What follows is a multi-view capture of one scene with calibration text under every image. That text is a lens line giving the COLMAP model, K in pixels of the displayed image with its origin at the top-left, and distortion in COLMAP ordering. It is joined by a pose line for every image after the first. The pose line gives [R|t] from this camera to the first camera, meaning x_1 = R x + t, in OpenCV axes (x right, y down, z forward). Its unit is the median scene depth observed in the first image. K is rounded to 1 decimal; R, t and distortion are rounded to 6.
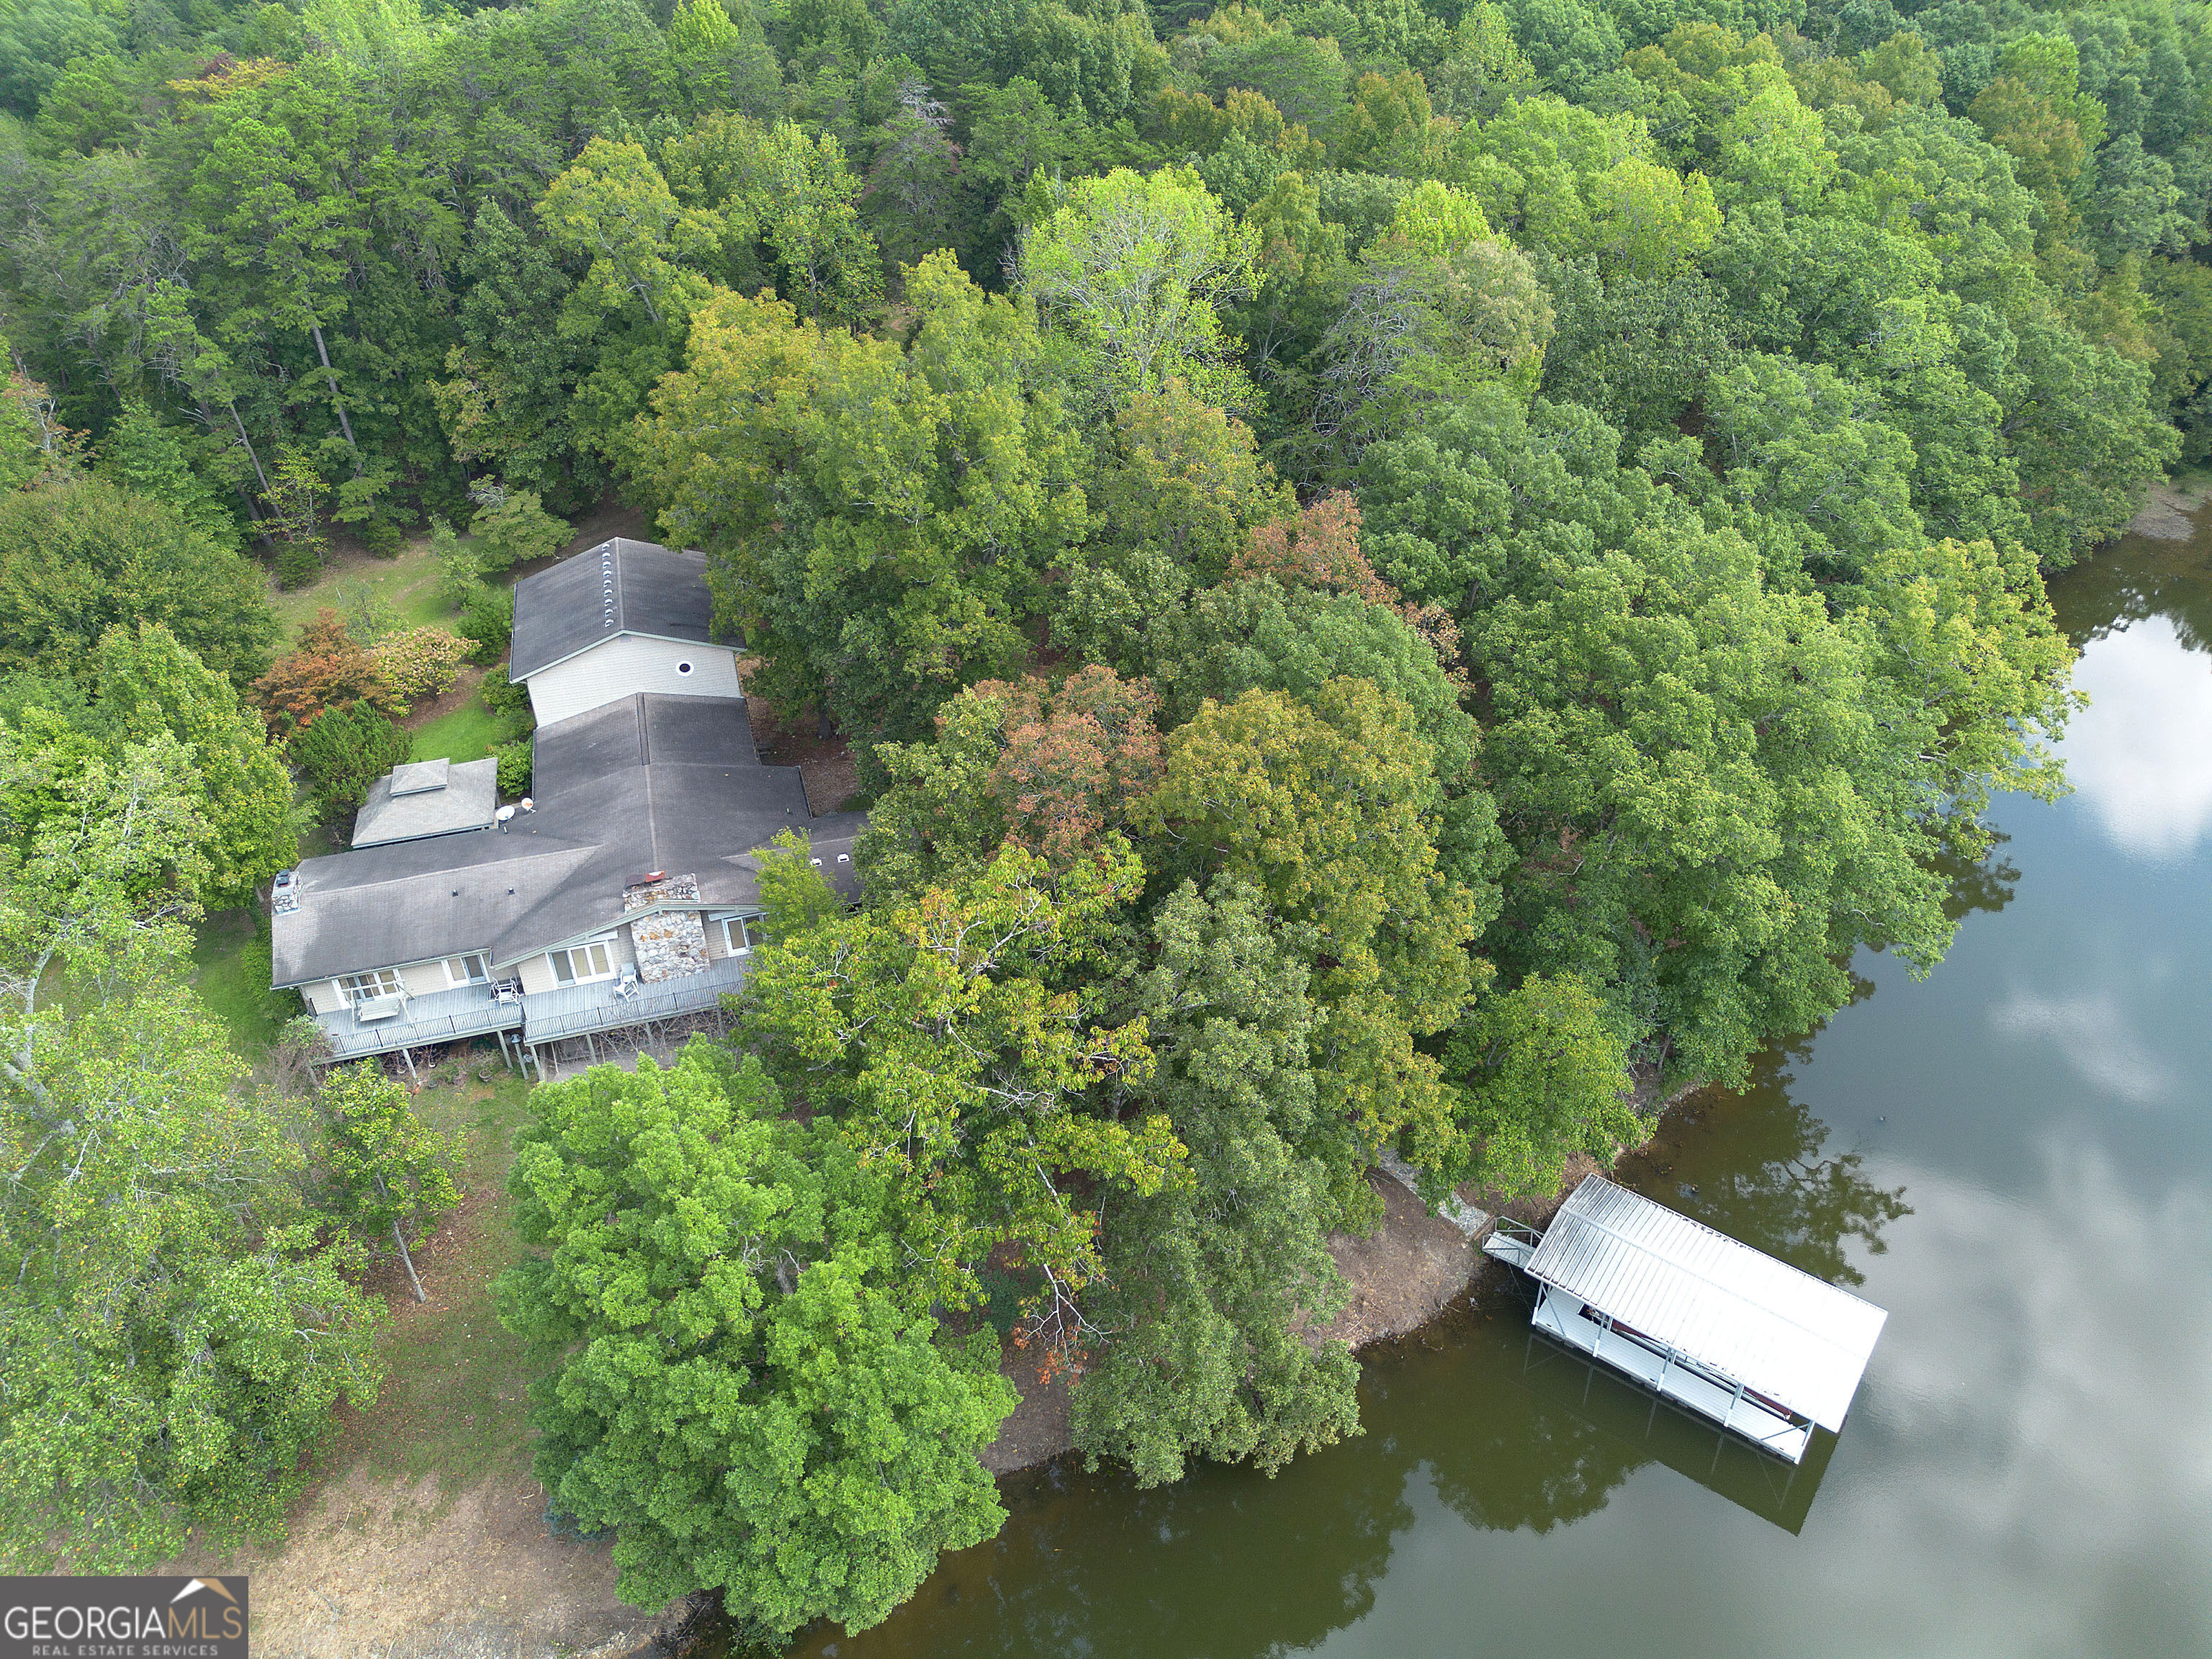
lens RADIAL K [[1547.4, 0, 1118.4], [0, 1547.4, 832.4], [0, 0, 1]] dist [0.067503, -0.063112]
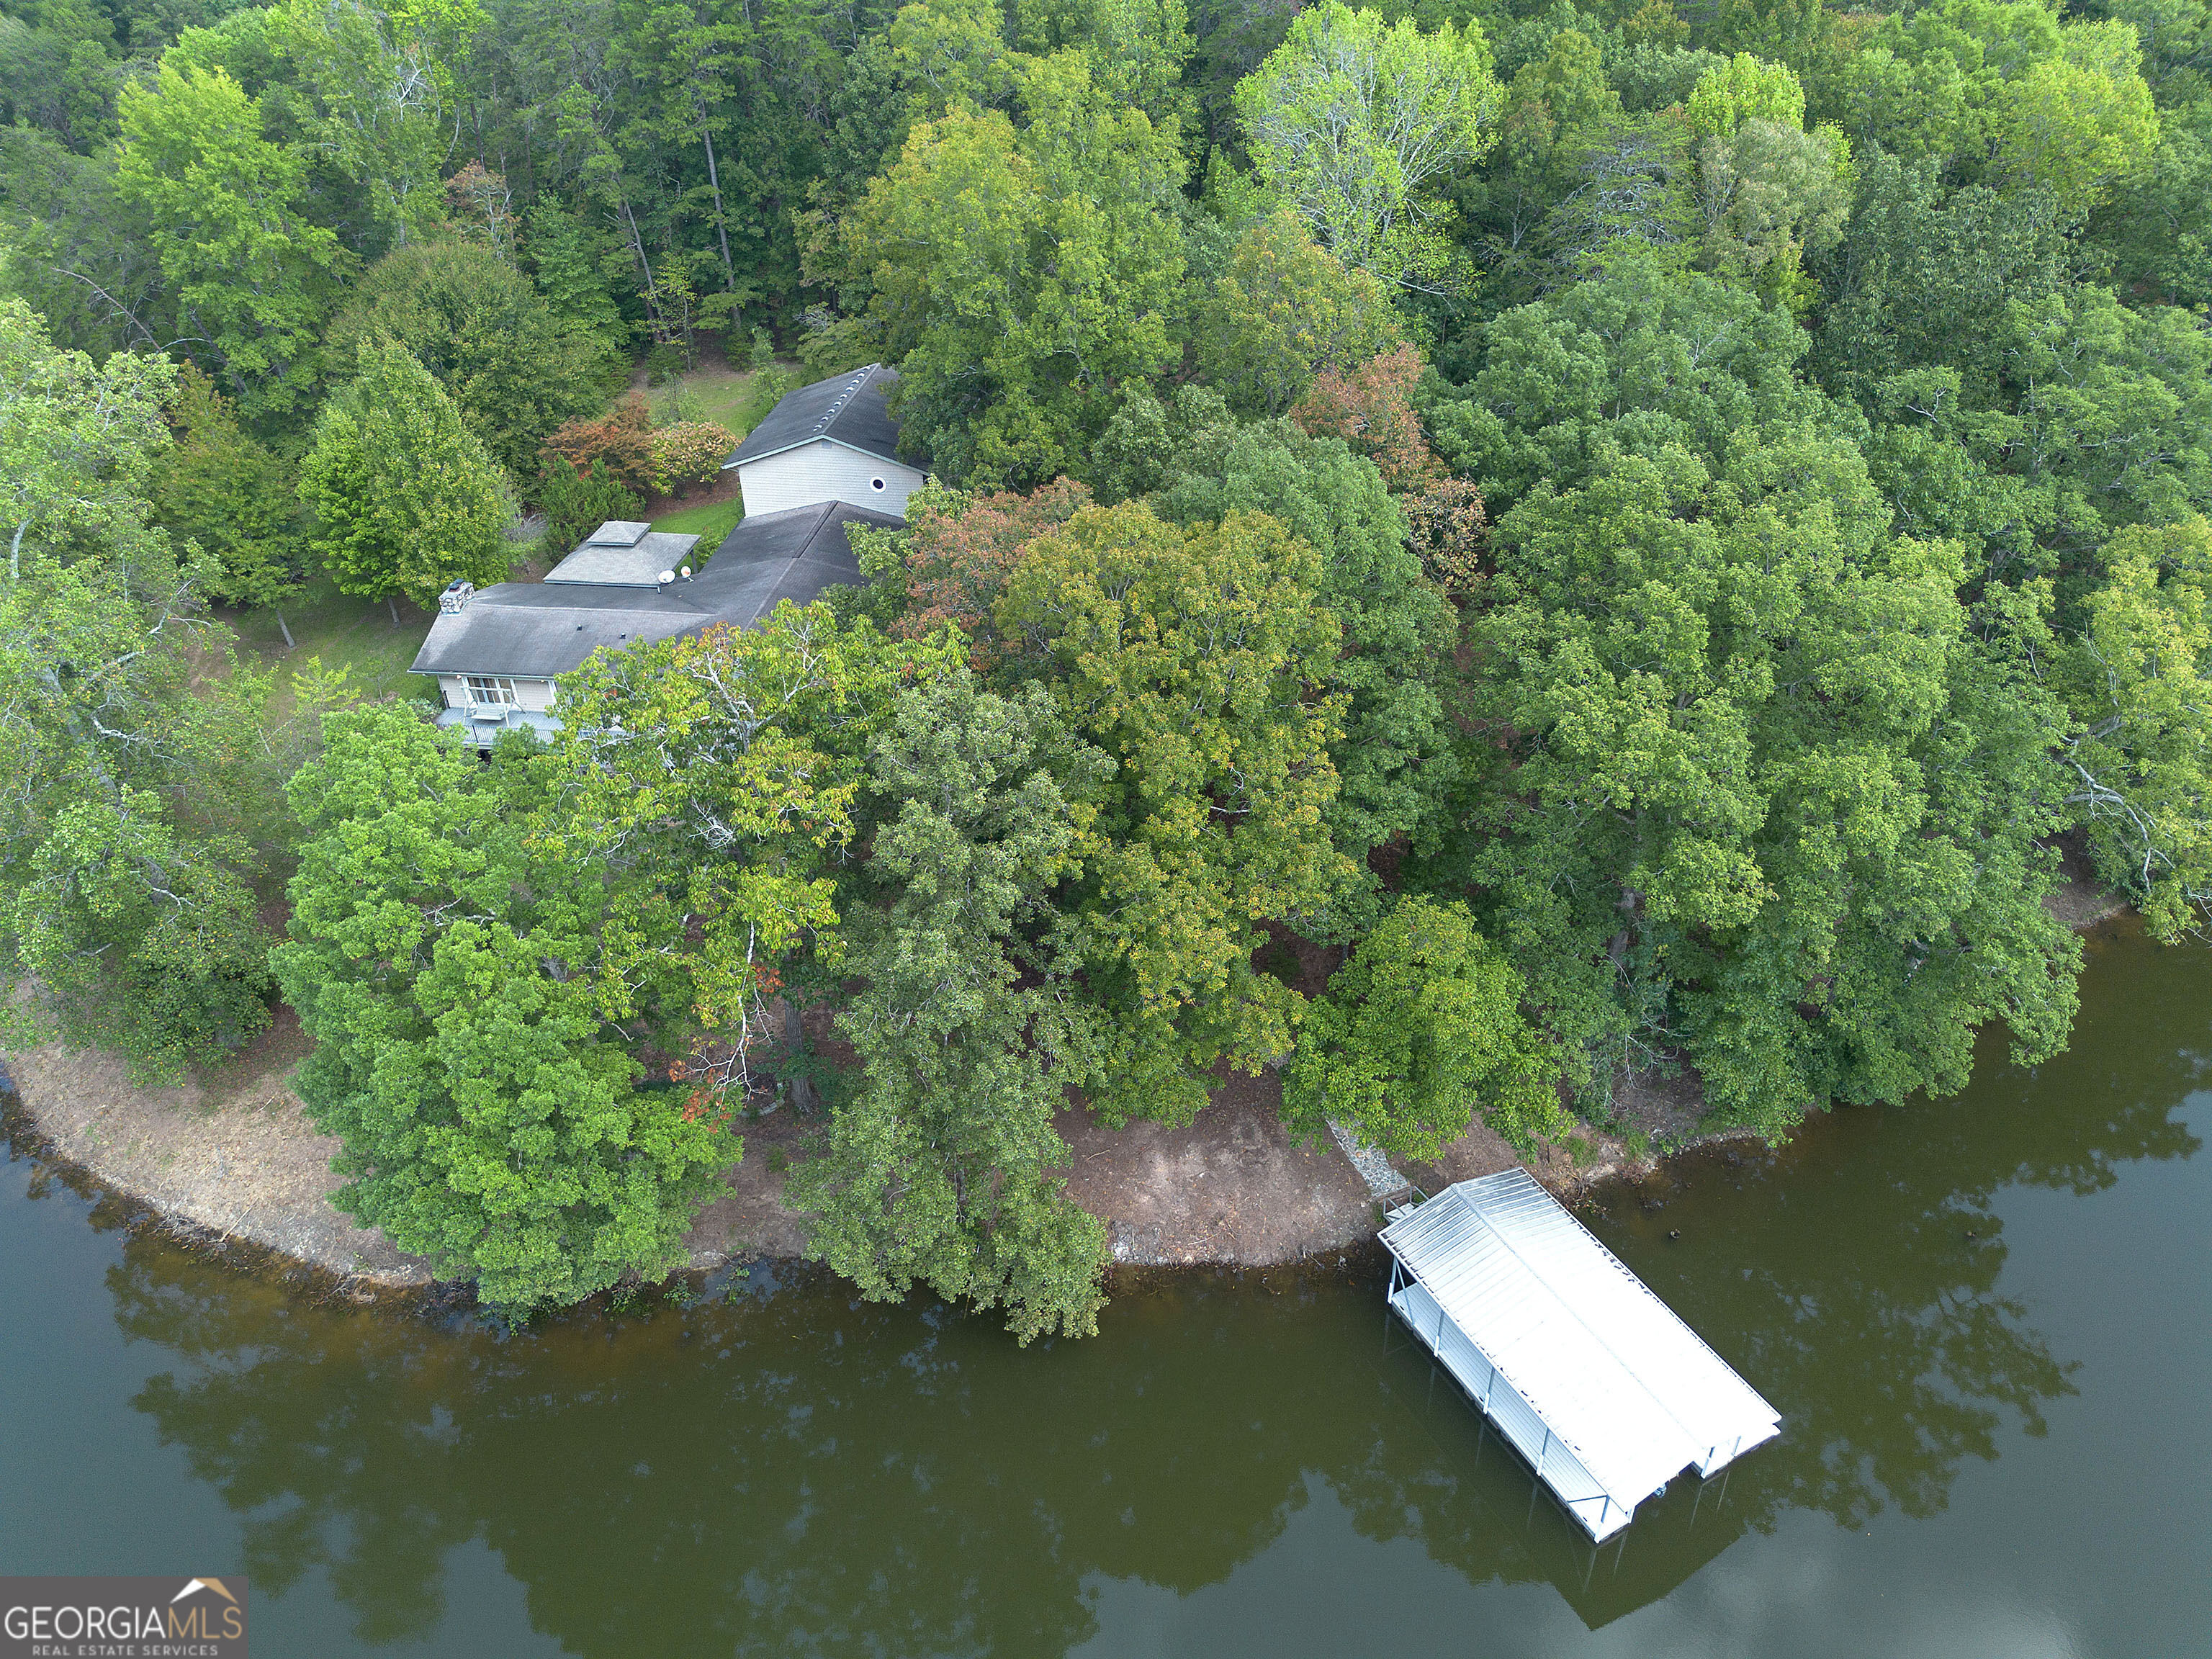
lens RADIAL K [[1547.4, 0, 1118.4], [0, 1547.4, 832.4], [0, 0, 1]] dist [0.067503, -0.063112]
pose [[0.917651, 0.225494, -0.327214, 0.345828], [-0.222305, 0.973812, 0.047645, 0.047278], [0.329389, 0.029019, 0.943748, 0.108471]]
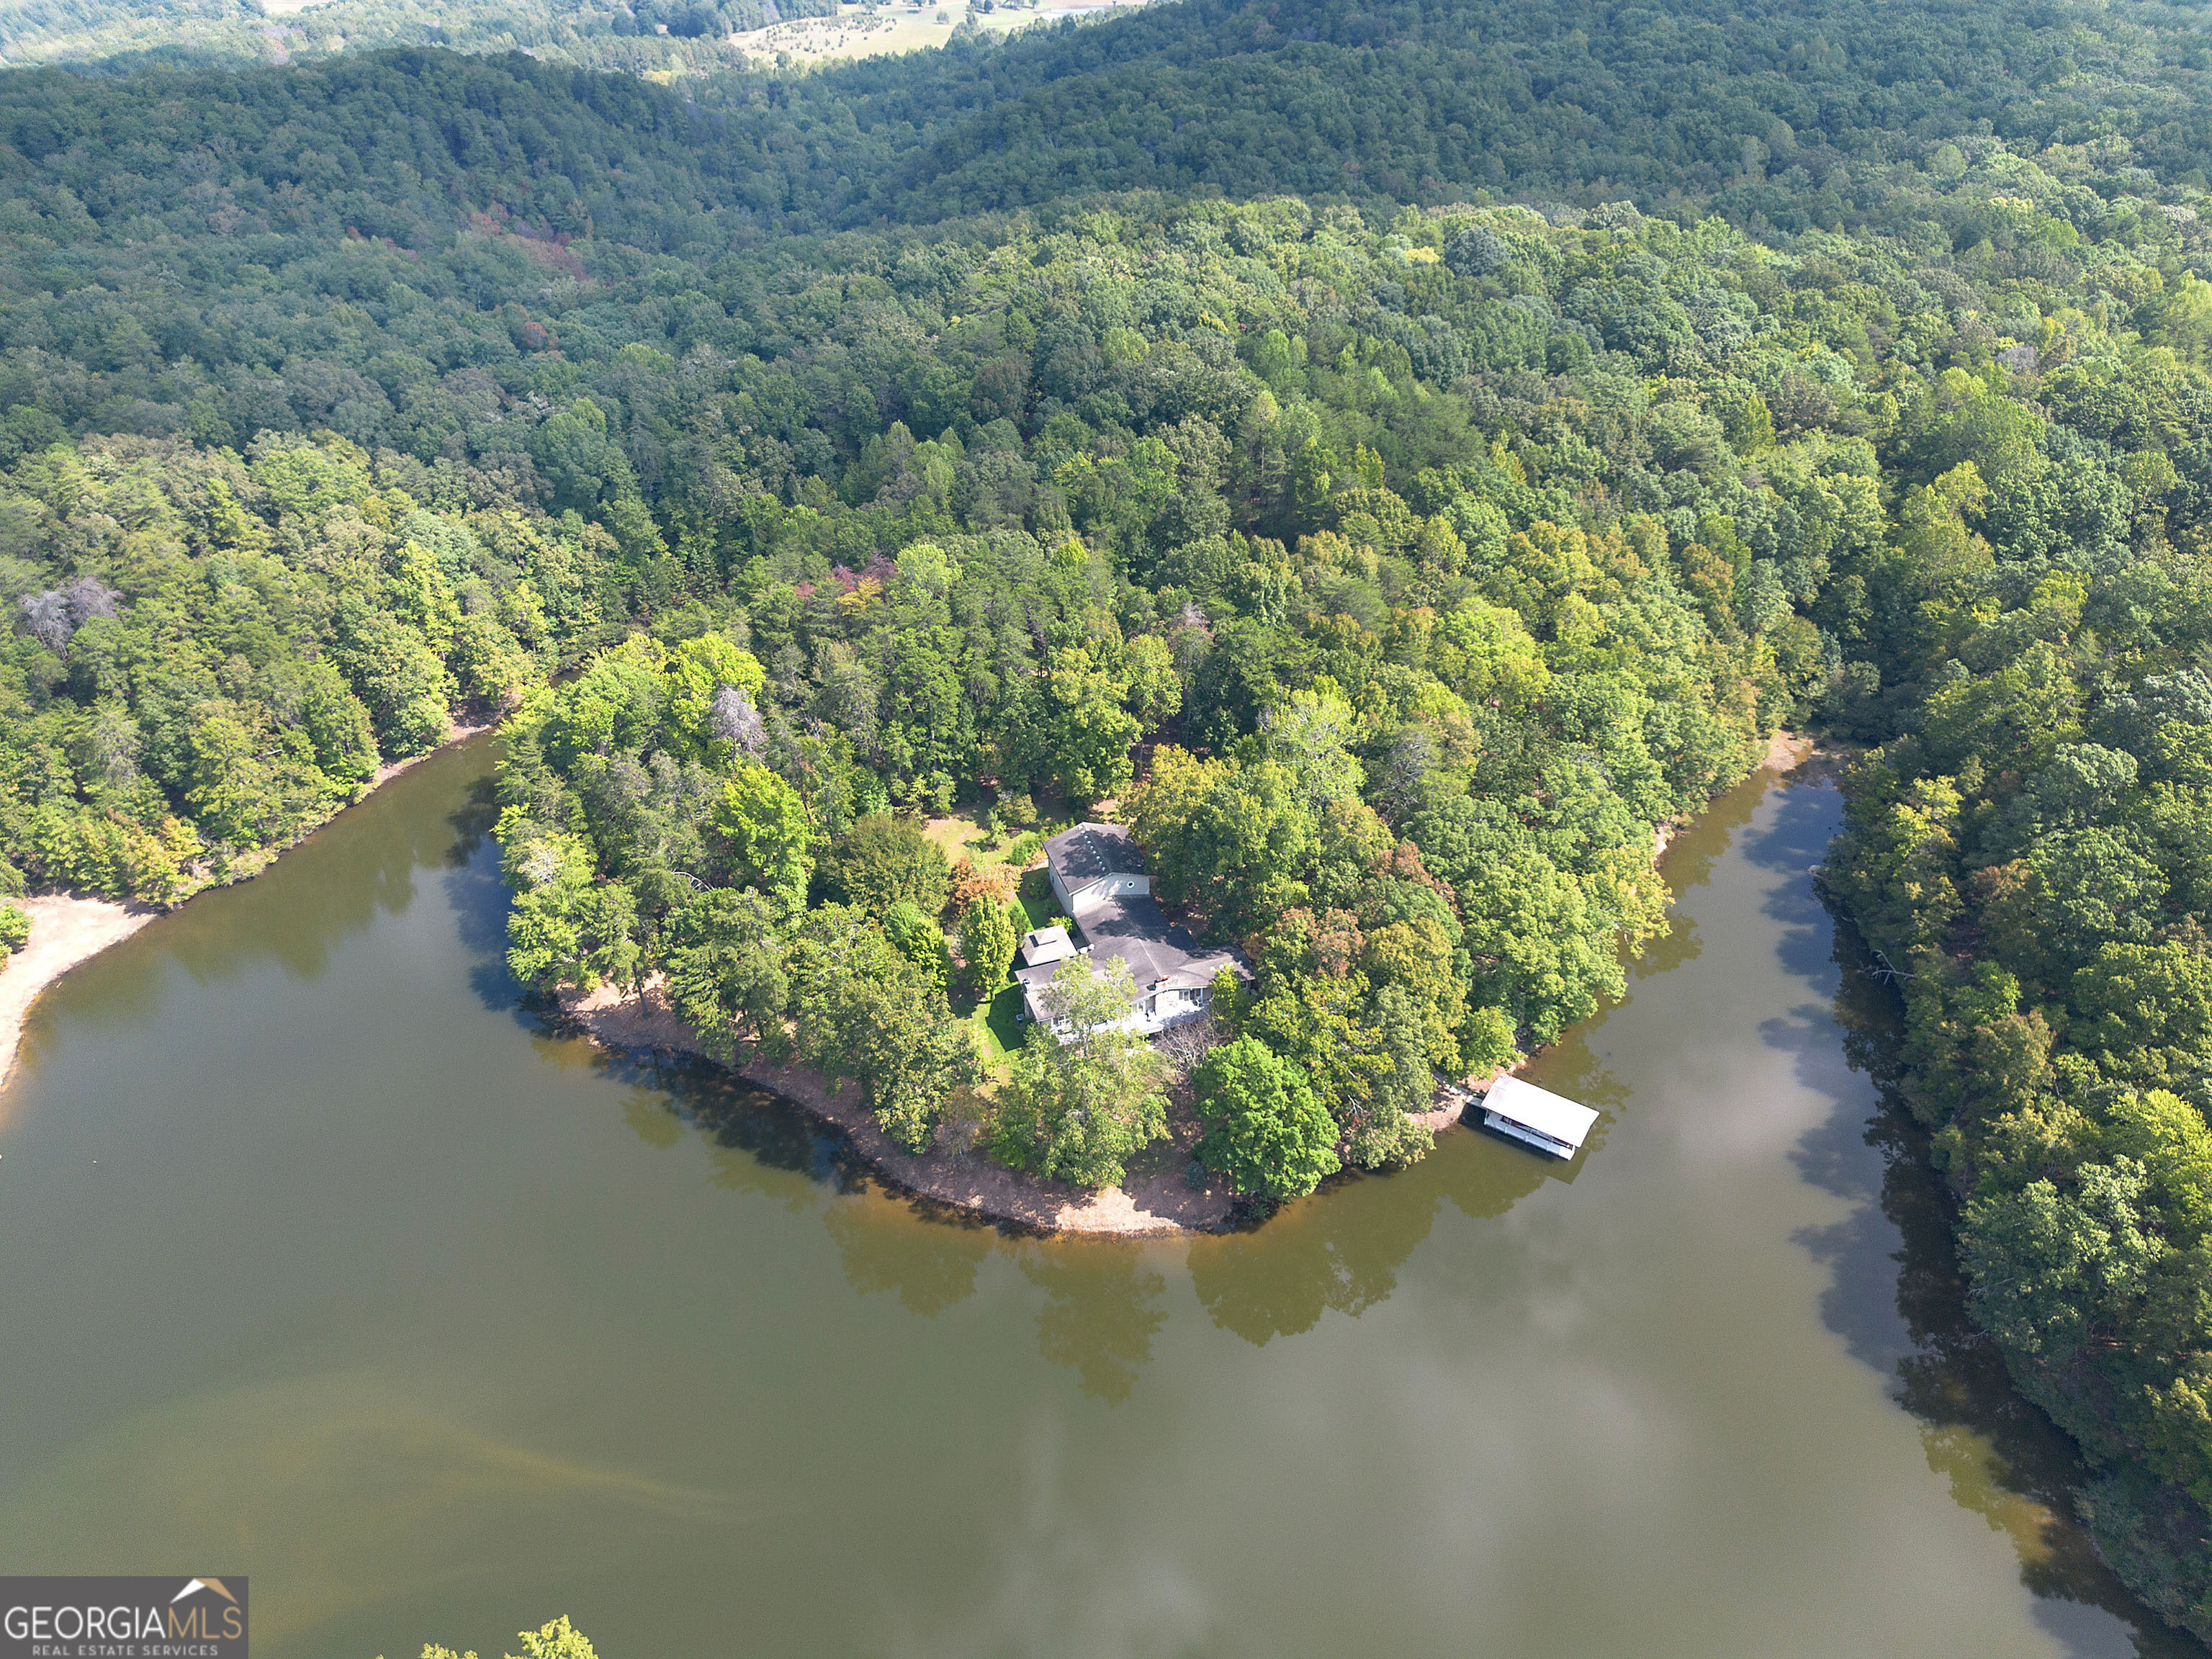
lens RADIAL K [[1547.4, 0, 1118.4], [0, 1547.4, 832.4], [0, 0, 1]] dist [0.067503, -0.063112]
pose [[0.998806, -0.024137, 0.042480, -0.528533], [0.024090, 0.999708, 0.001608, -0.254078], [-0.042507, -0.000582, 0.999096, -1.876605]]
